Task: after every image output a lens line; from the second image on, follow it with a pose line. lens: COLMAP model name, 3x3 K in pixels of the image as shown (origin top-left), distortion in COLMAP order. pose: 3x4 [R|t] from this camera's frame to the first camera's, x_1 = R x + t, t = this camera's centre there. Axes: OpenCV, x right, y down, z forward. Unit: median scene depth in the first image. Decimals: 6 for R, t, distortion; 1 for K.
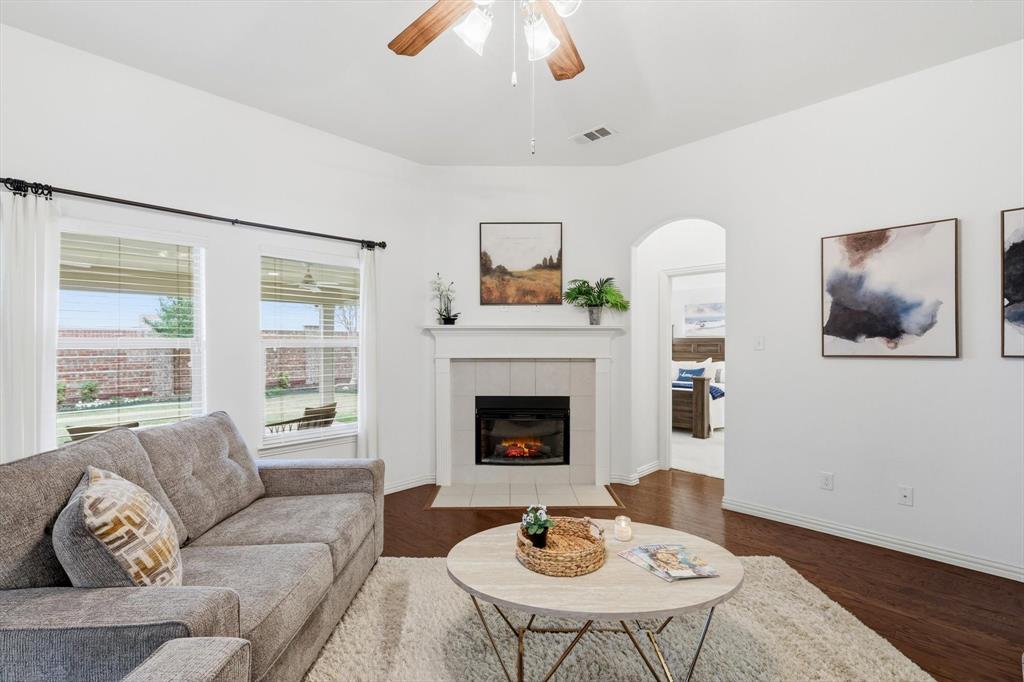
lens RADIAL K [[455.4, 0, 511.8], [0, 455.4, 340.8], [0, 0, 1]] dist [-0.001420, 0.000364]
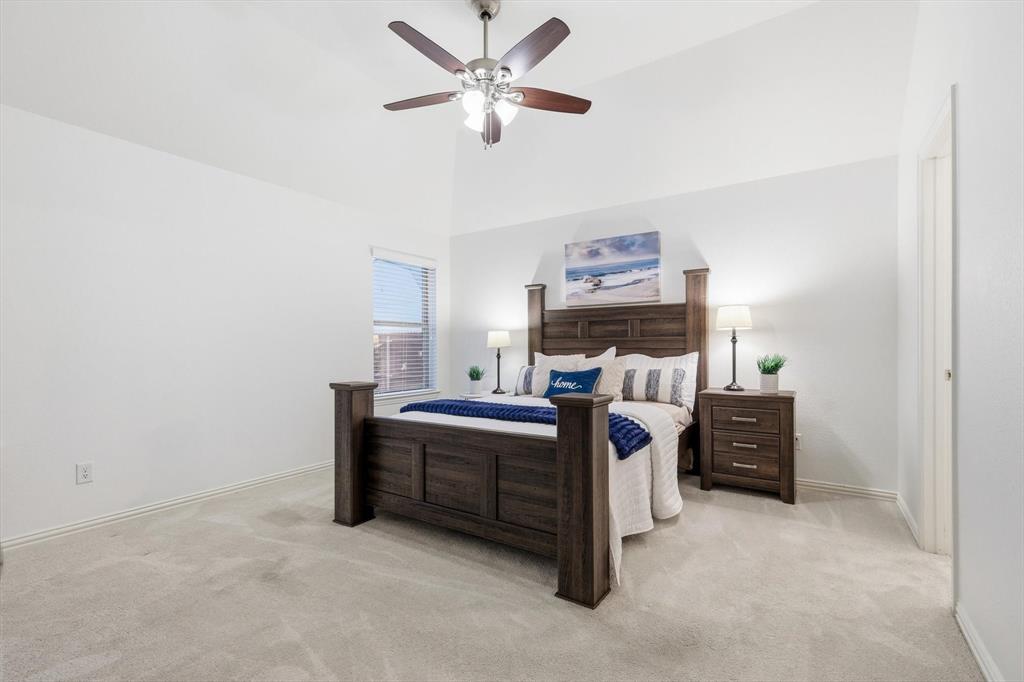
lens RADIAL K [[455.4, 0, 511.7], [0, 455.4, 343.7], [0, 0, 1]] dist [-0.001420, 0.000364]
pose [[0.982629, -0.002753, 0.185563, 0.245412], [0.004196, 0.999964, -0.007386, 0.037679], [-0.185536, 0.008037, 0.982605, 0.555127]]
